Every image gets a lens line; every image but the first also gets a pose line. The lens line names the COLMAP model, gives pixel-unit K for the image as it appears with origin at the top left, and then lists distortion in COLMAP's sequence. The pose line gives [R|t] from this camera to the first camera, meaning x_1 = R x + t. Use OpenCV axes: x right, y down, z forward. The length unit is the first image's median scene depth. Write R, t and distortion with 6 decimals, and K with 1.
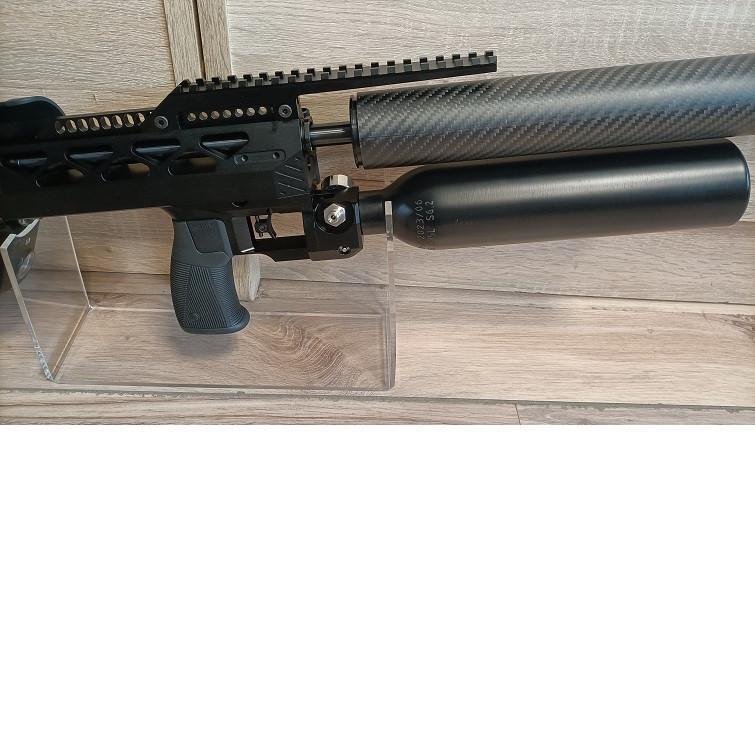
lens RADIAL K [[559.0, 0, 375.0], [0, 559.0, 219.6], [0, 0, 1]] dist [0.060791, -0.102020]
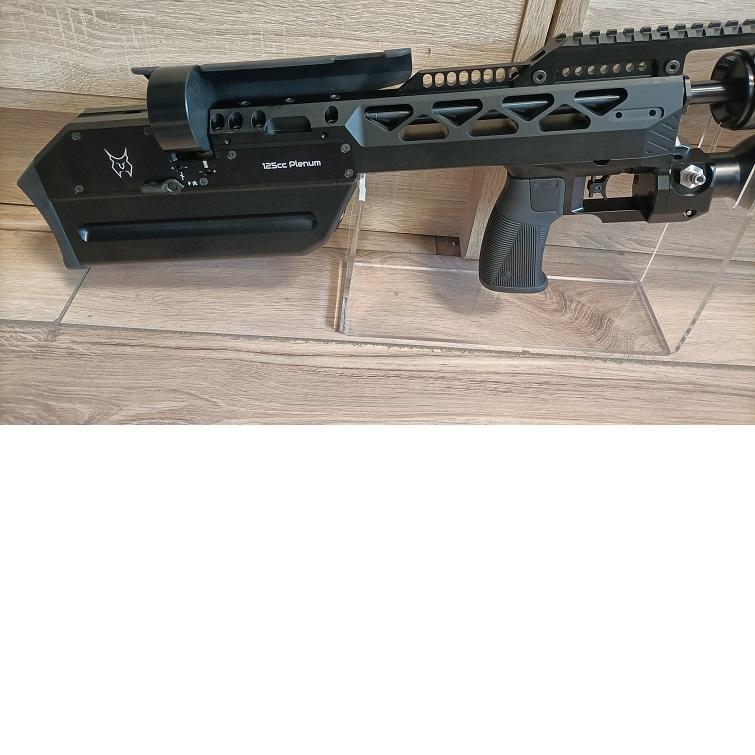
lens RADIAL K [[559.0, 0, 375.0], [0, 559.0, 219.6], [0, 0, 1]] dist [0.060791, -0.102020]
pose [[0.999044, 0.028823, -0.032856, -0.483033], [-0.026981, 0.998112, 0.055183, 0.023006], [0.034385, -0.054244, 0.997936, -0.002700]]
